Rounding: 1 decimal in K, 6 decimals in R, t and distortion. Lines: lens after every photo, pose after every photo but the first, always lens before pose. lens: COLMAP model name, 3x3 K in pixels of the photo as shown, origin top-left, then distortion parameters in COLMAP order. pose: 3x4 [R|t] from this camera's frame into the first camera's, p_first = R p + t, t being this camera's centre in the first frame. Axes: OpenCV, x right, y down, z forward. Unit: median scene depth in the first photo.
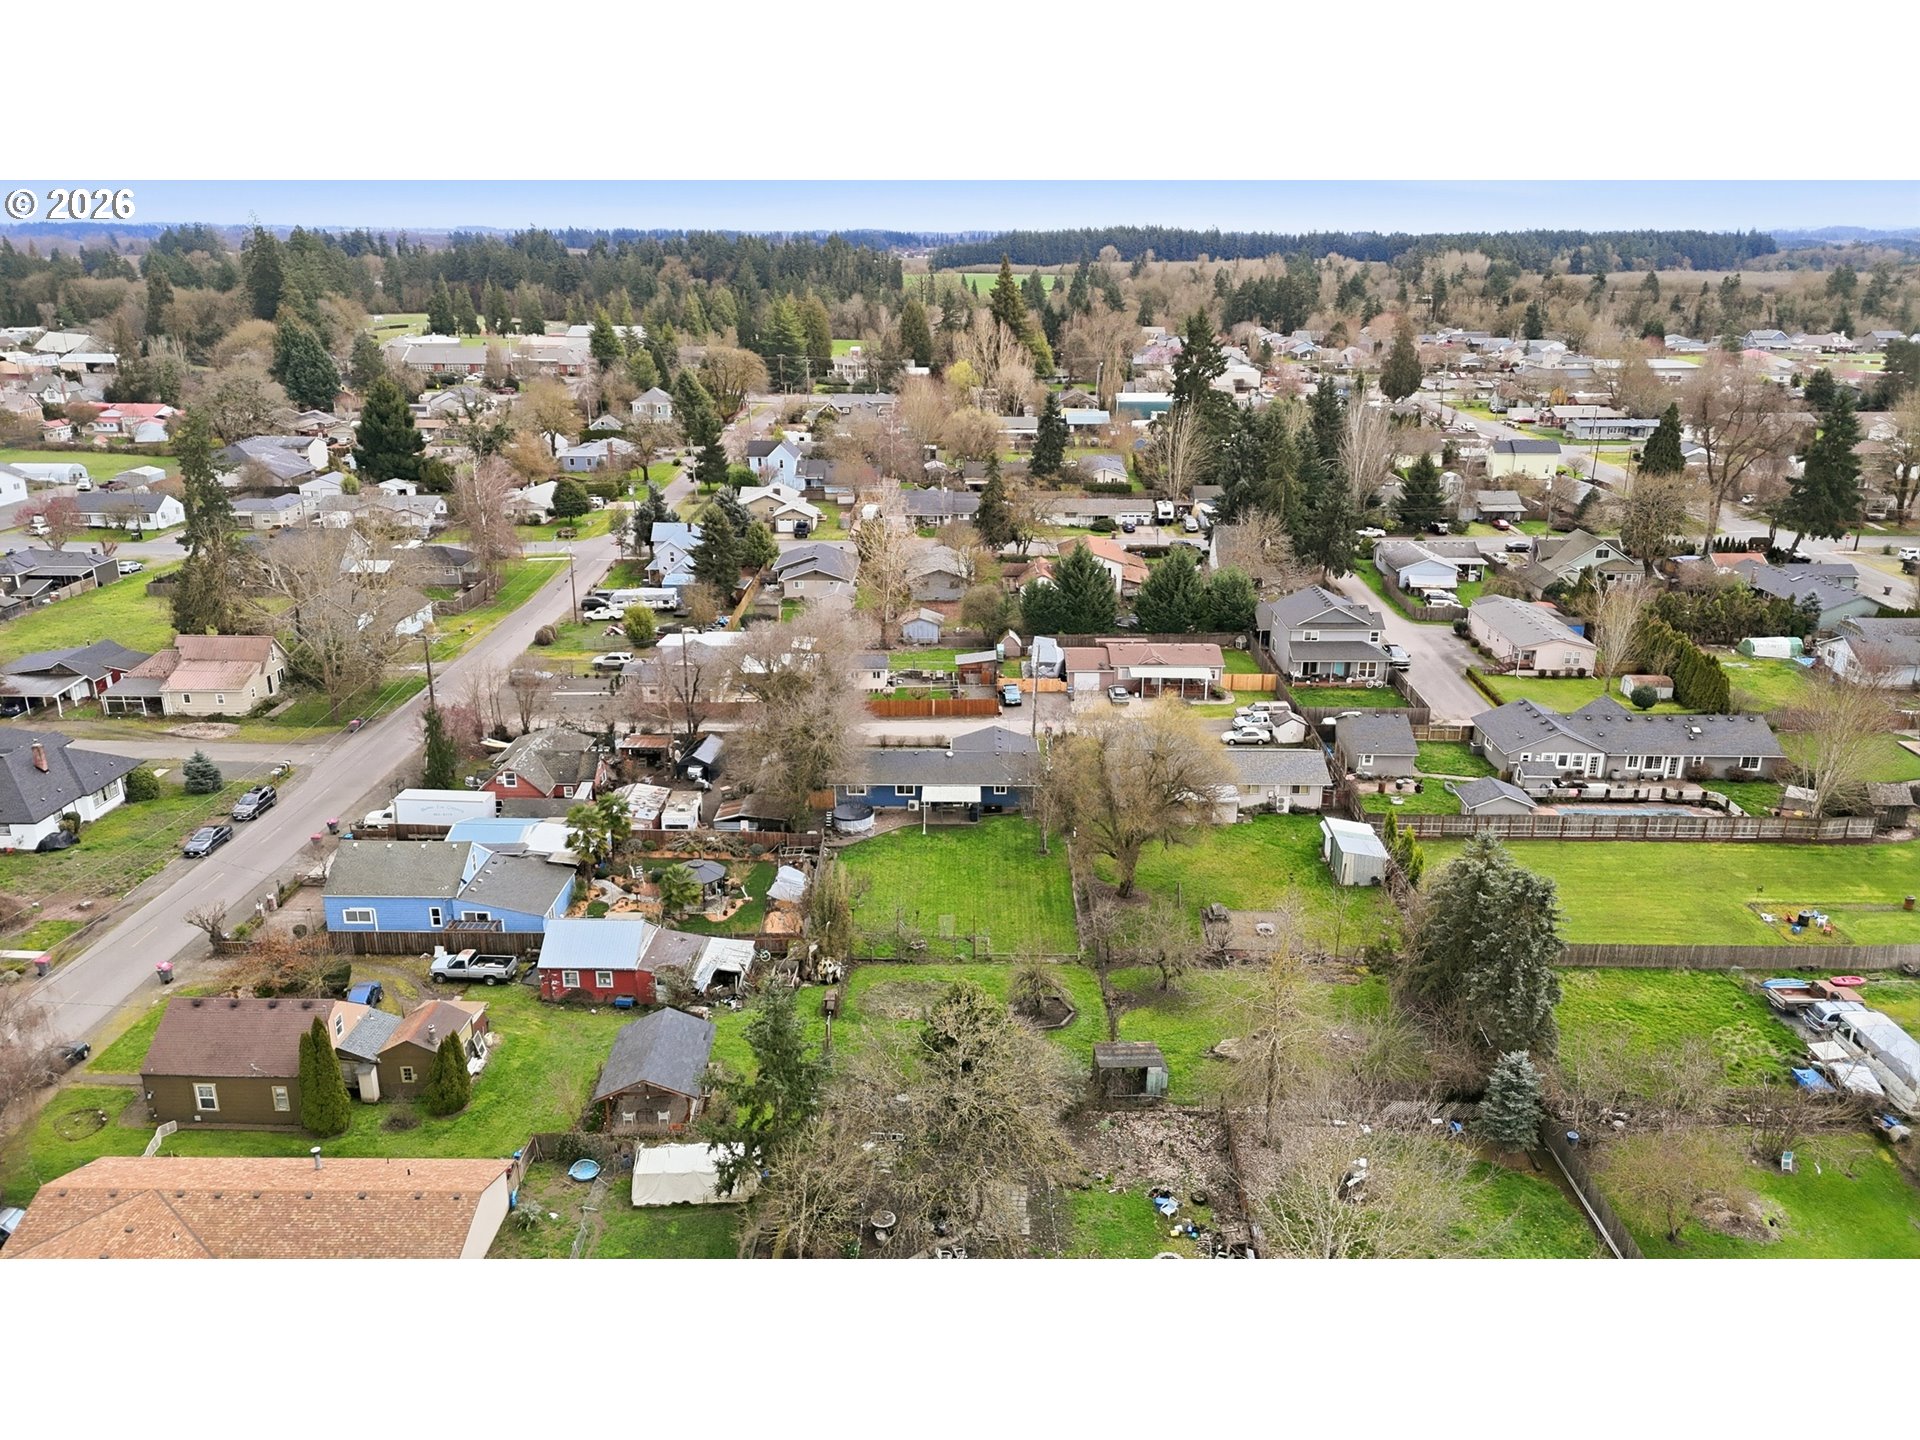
lens RADIAL K [[1388.1, 0, 960.0], [0, 1388.1, 720.0], [0, 0, 1]] dist [0.104397, -0.117655]
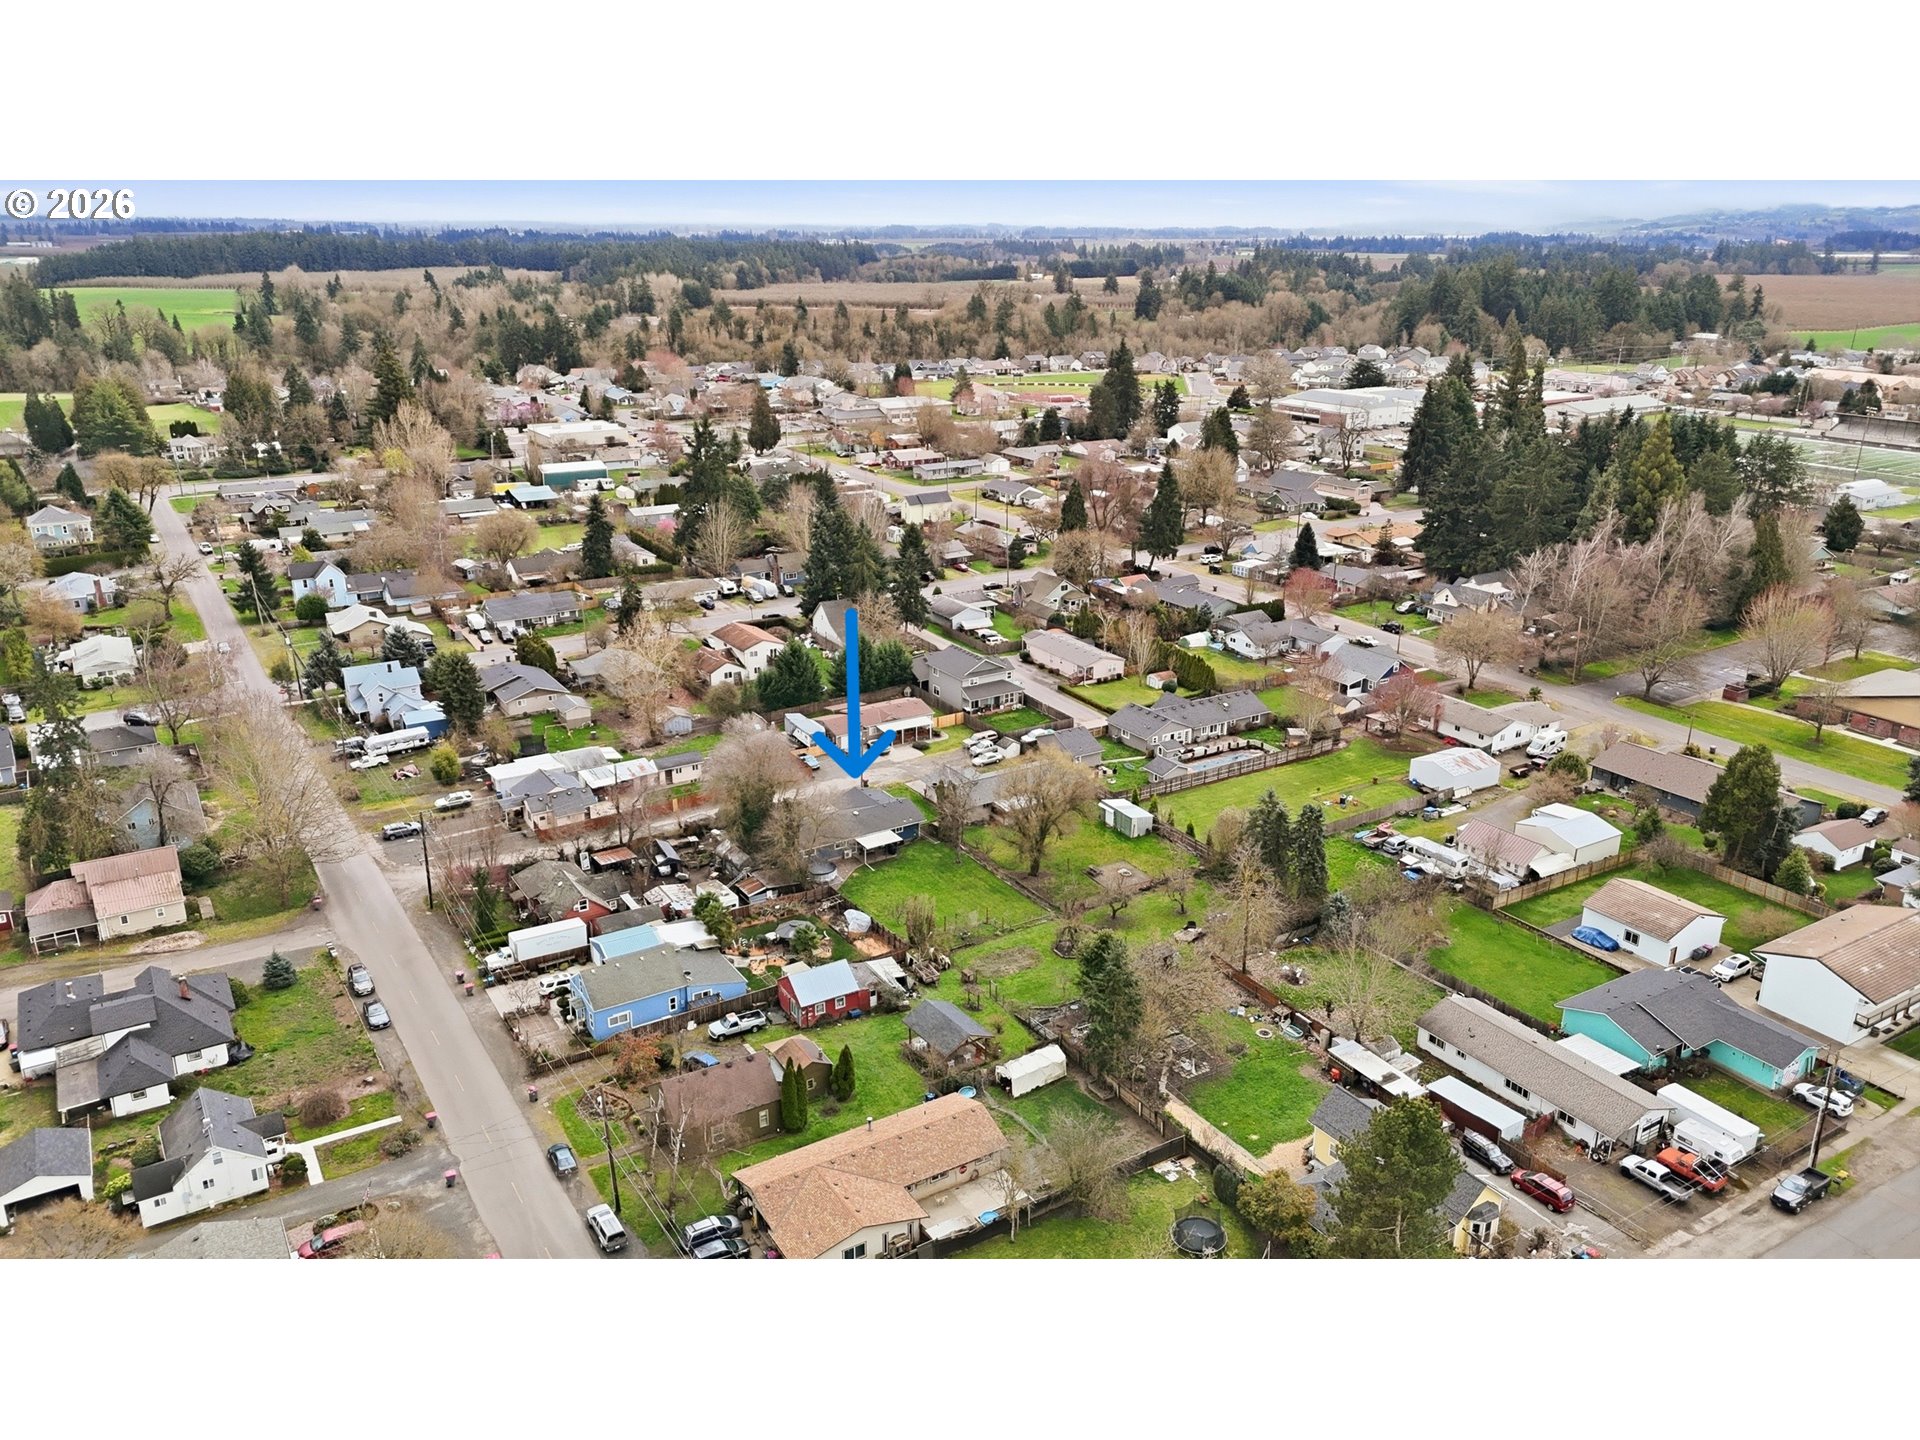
lens RADIAL K [[1388.1, 0, 960.0], [0, 1388.1, 720.0], [0, 0, 1]] dist [0.104397, -0.117655]
pose [[0.840025, -0.179508, 0.511991, -0.508145], [0.177058, 0.982715, 0.054048, -0.102674], [-0.512844, 0.045250, 0.857288, -0.219335]]
